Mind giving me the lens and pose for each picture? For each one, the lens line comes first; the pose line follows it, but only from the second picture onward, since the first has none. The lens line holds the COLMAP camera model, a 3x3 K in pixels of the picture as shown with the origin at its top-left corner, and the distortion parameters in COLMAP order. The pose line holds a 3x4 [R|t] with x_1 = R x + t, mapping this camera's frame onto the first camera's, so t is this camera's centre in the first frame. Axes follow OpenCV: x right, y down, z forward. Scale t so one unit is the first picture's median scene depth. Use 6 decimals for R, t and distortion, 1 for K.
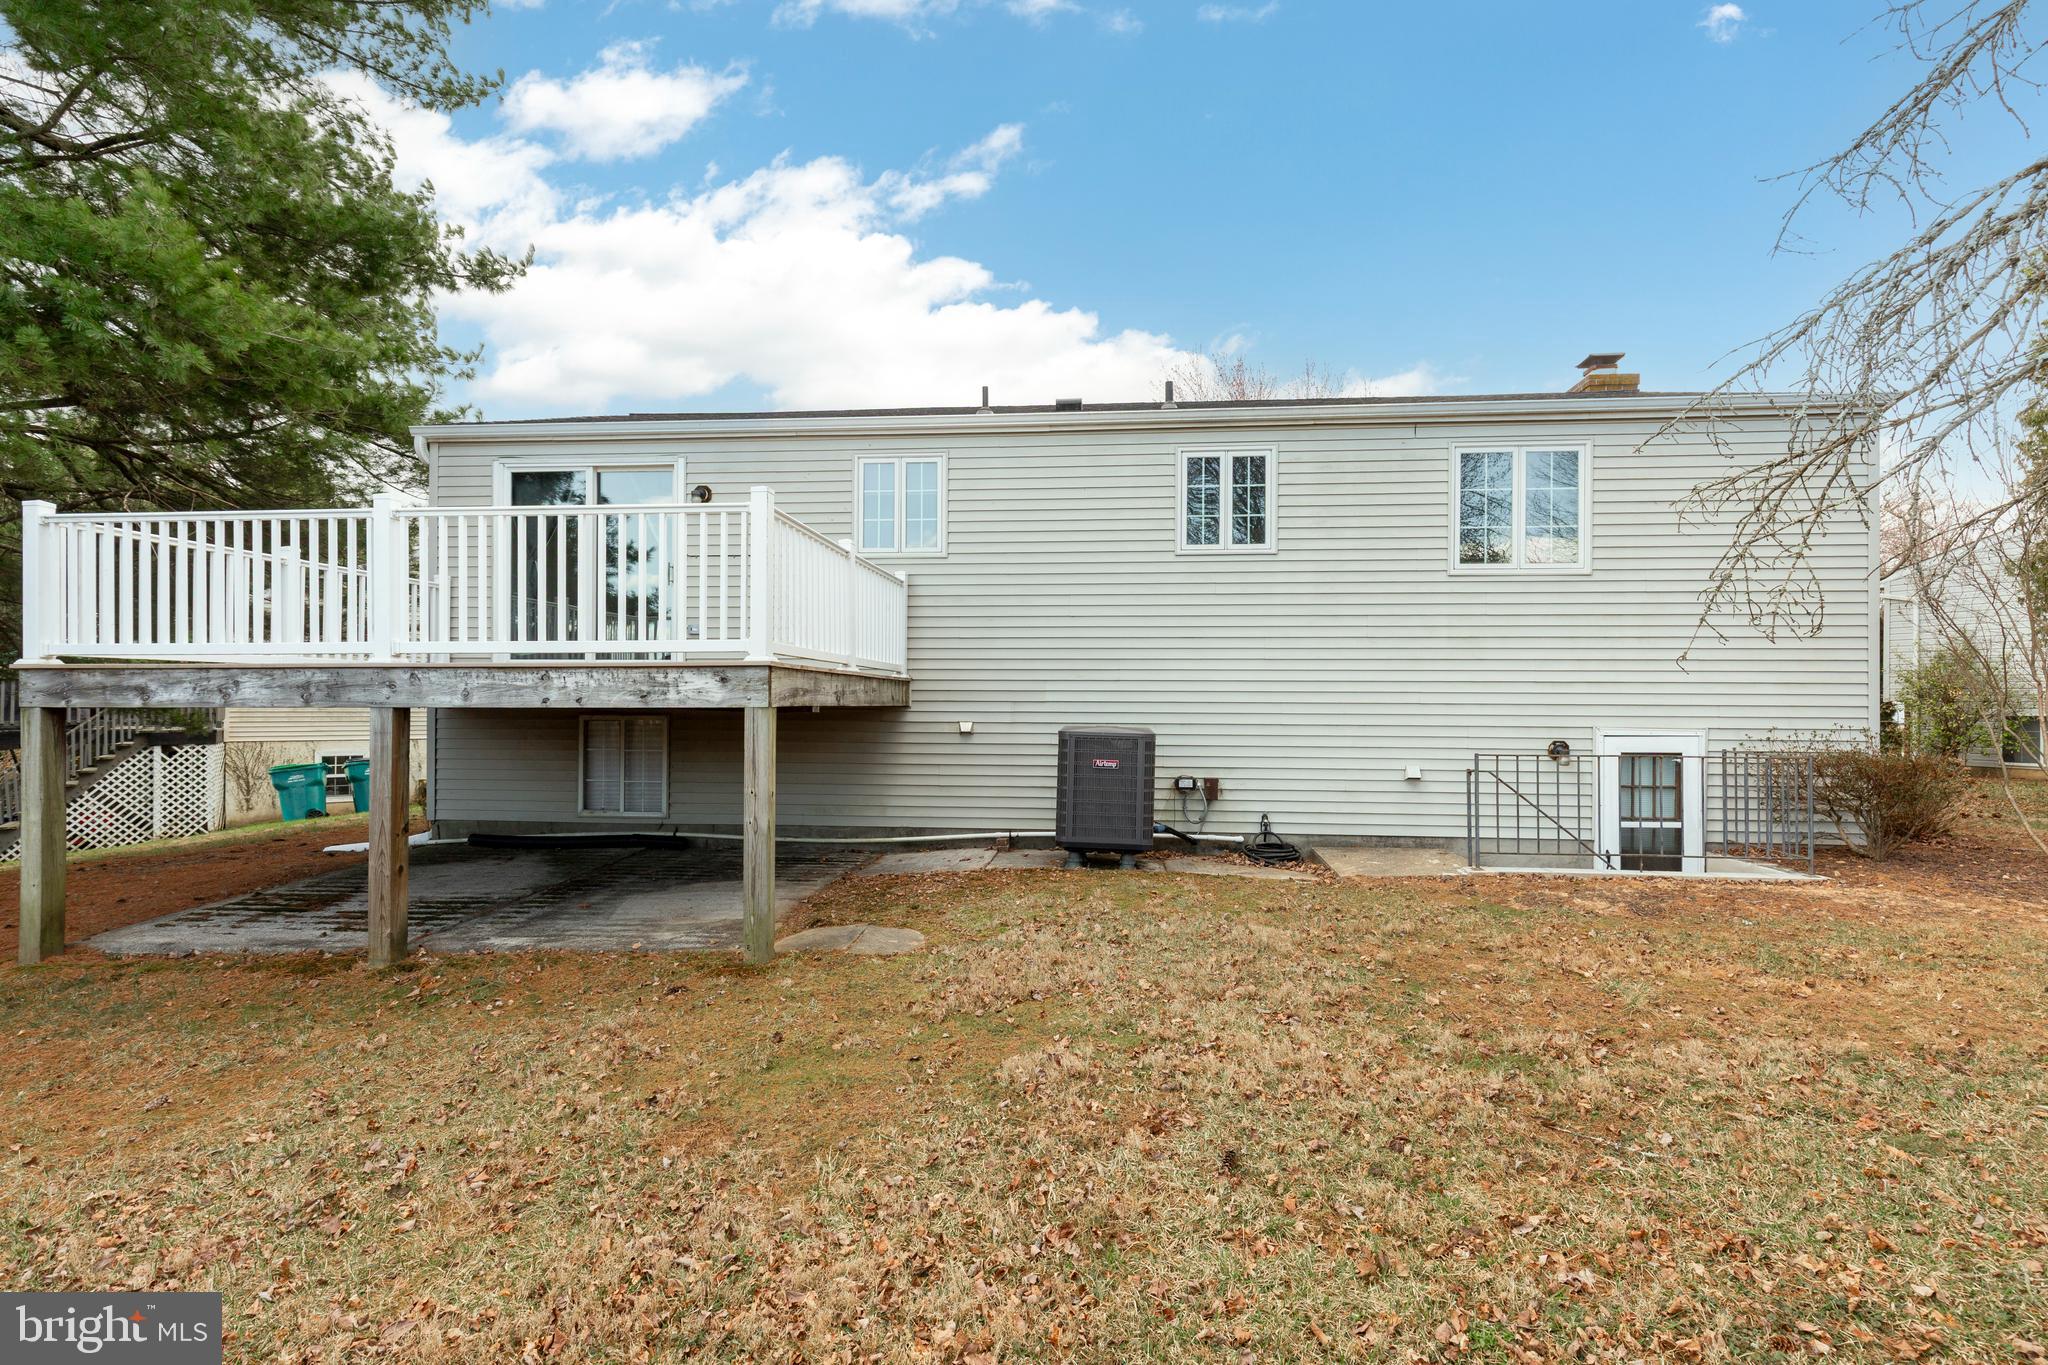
lens RADIAL K [[944.3, 0, 1025.1], [0, 944.3, 676.6], [0, 0, 1]] dist [0.002045, -0.000125]
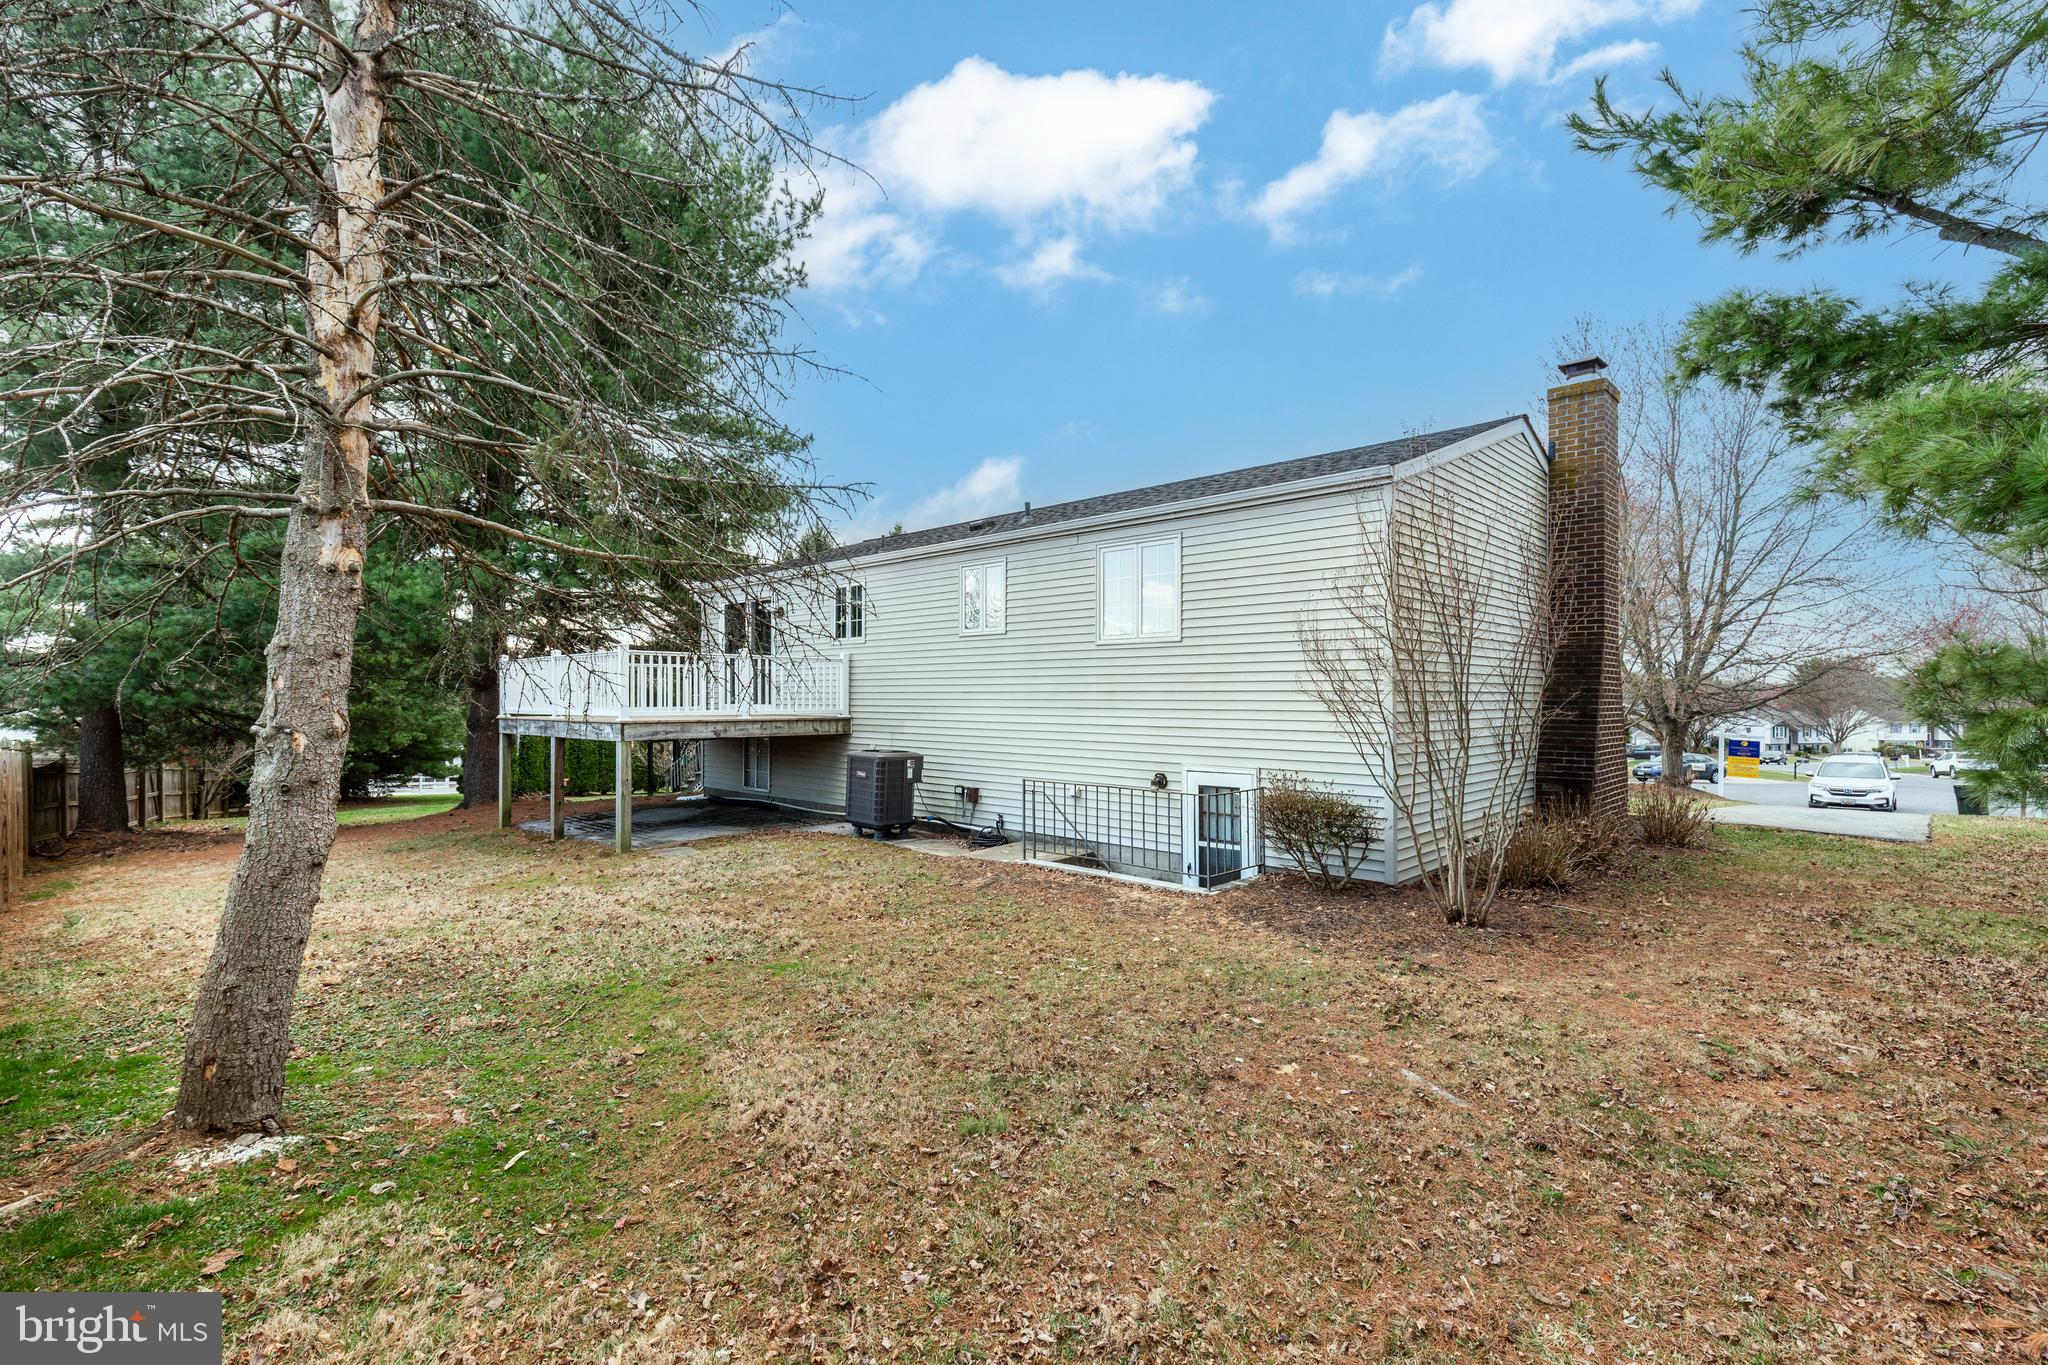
lens RADIAL K [[944.3, 0, 1025.1], [0, 944.3, 676.6], [0, 0, 1]] dist [0.002045, -0.000125]
pose [[0.774642, -0.018259, -0.632136, 1.222217], [0.016779, 0.999825, -0.008317, -0.053895], [0.632177, -0.004164, 0.774813, -0.095656]]
